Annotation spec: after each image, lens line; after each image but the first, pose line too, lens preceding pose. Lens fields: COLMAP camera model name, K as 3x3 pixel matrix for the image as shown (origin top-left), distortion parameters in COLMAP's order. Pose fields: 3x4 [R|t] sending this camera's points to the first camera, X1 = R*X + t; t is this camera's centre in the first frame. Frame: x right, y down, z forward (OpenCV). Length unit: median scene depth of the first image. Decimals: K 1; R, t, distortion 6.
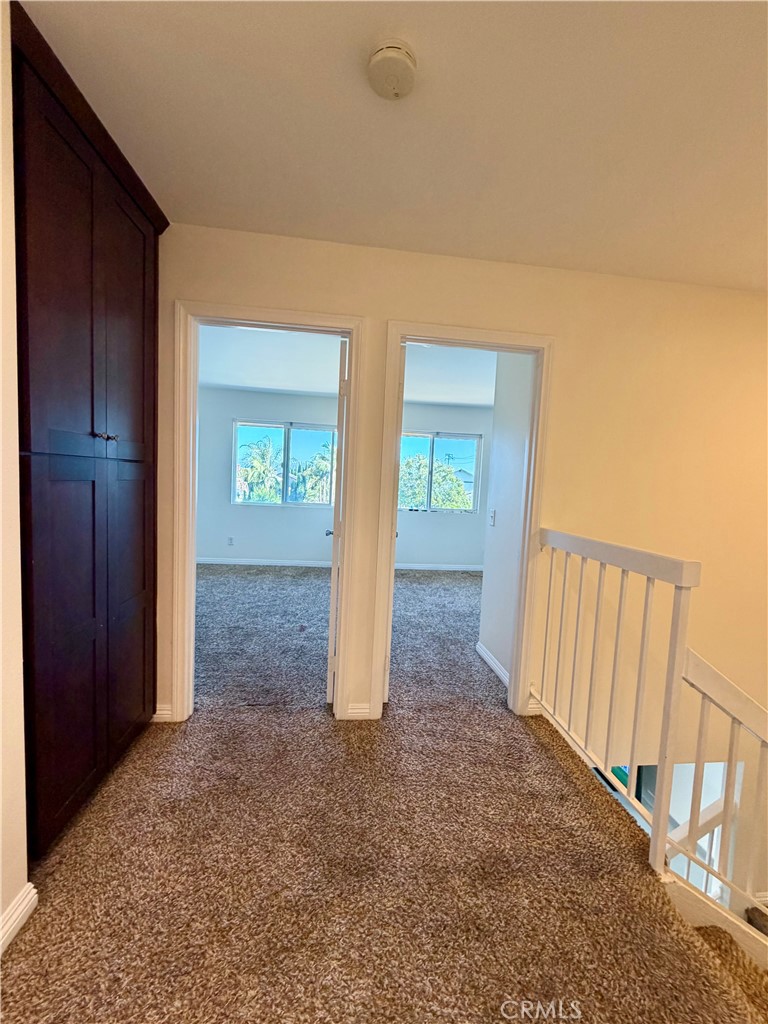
lens RADIAL K [[410.7, 0, 382.5], [0, 410.7, 509.8], [0, 0, 1]] dist [0.000148, 0.000553]
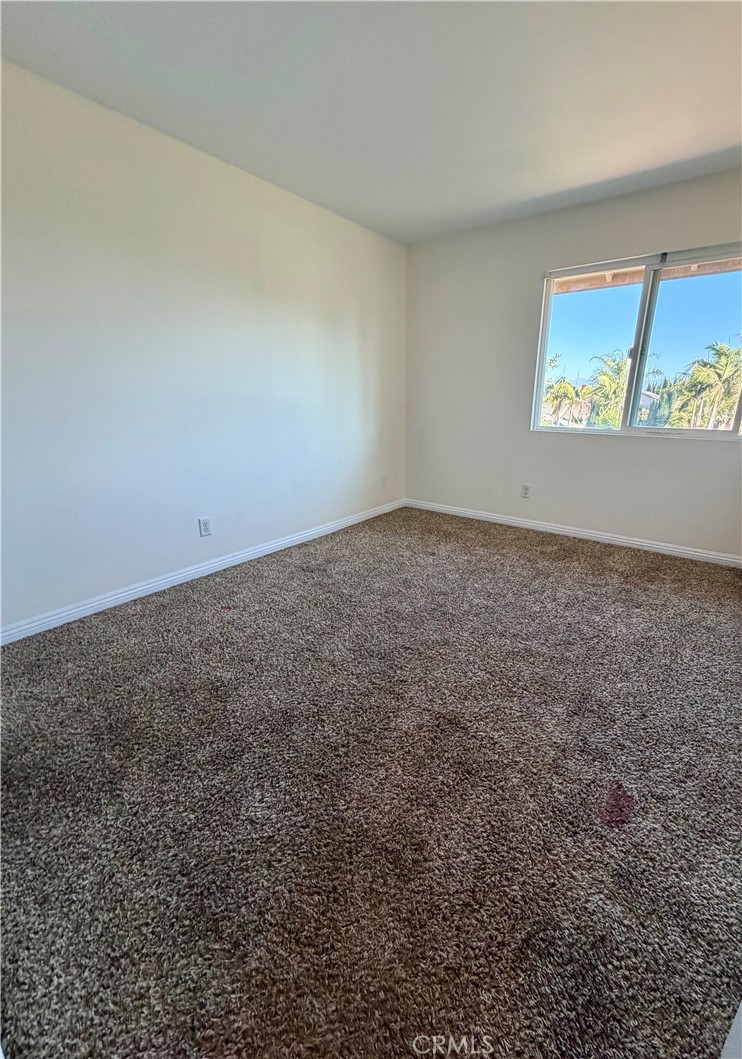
lens RADIAL K [[416.6, 0, 401.1], [0, 416.6, 523.1], [0, 0, 1]] dist [-0.001461, 0.000080]
pose [[0.737048, 0.153307, -0.658222, -0.129131], [-0.015333, 0.977475, 0.210495, -0.010516], [0.675666, -0.145053, 0.722797, 0.626470]]
